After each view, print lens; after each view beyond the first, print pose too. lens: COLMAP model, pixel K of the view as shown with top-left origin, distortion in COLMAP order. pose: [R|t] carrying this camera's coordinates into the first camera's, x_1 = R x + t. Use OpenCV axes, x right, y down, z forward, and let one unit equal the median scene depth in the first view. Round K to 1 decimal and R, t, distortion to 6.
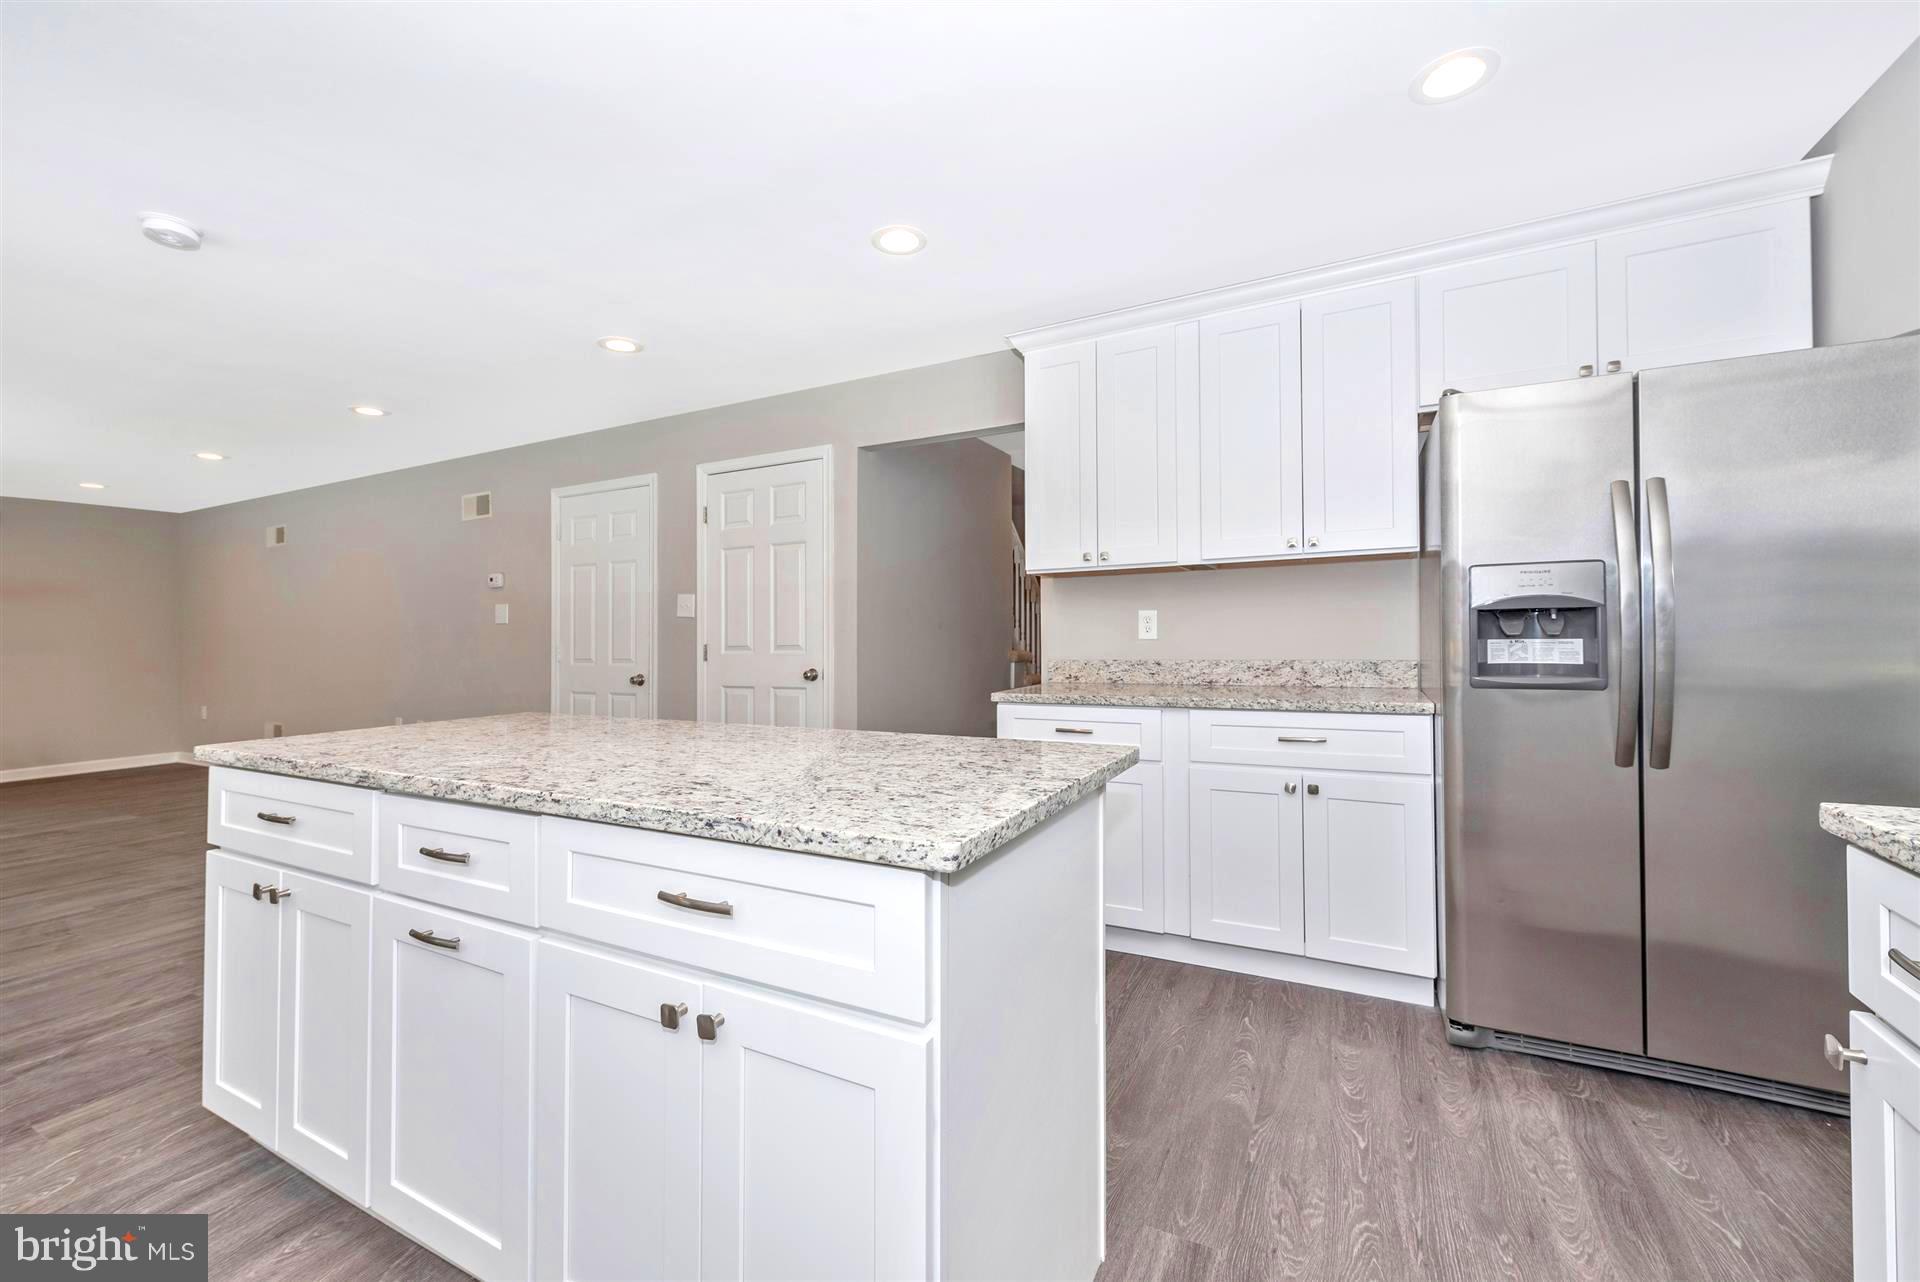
lens RADIAL K [[763.9, 0, 959.2], [0, 763.9, 633.8], [0, 0, 1]] dist [0.009779, -0.000829]
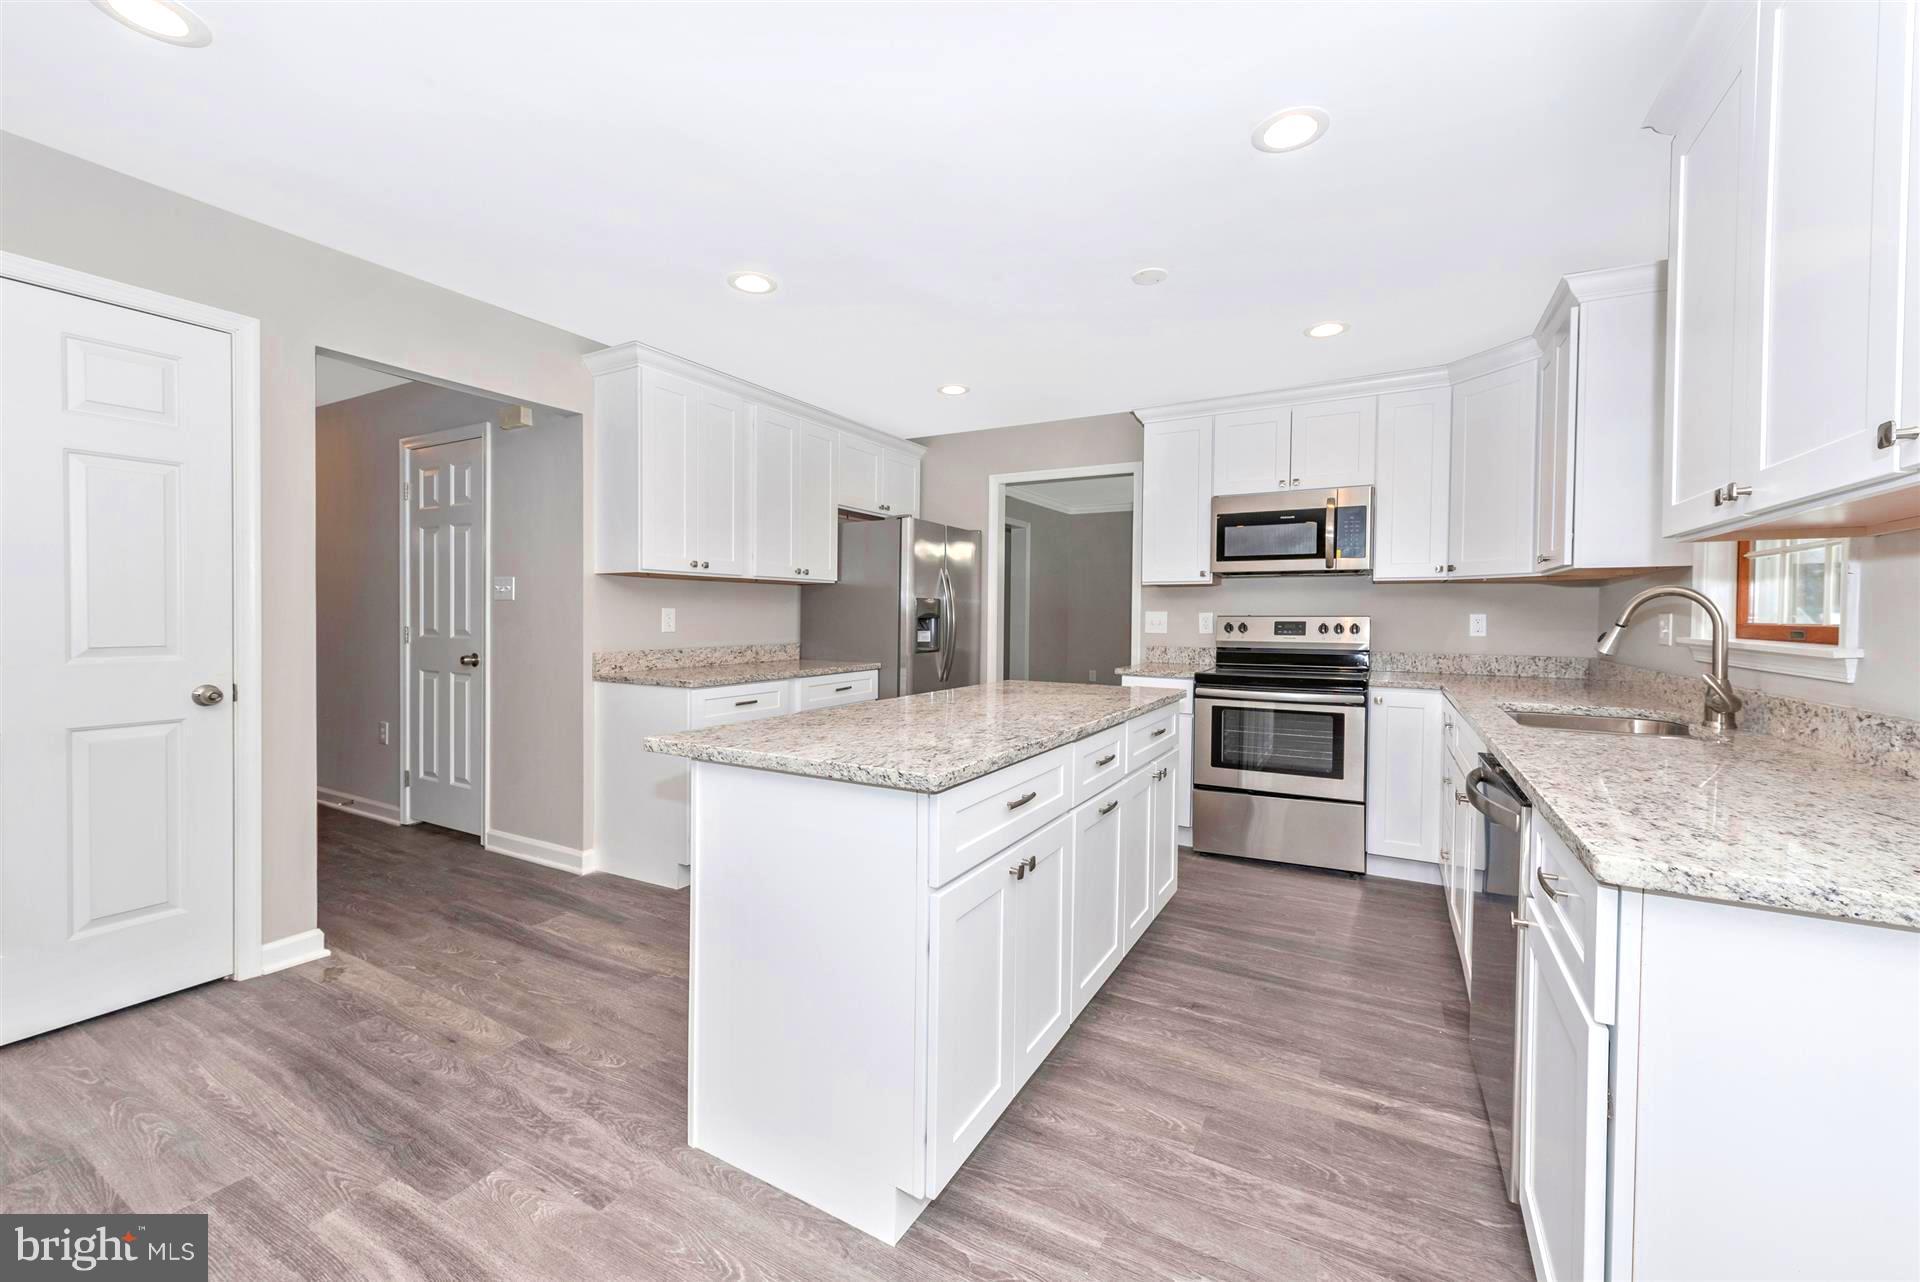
lens RADIAL K [[763.9, 0, 959.2], [0, 763.9, 633.8], [0, 0, 1]] dist [0.009779, -0.000829]
pose [[0.032938, -0.010558, 0.999402, -1.010246], [-0.007258, 0.999915, 0.010803, -0.006526], [-0.999431, -0.007609, 0.032859, 0.531676]]
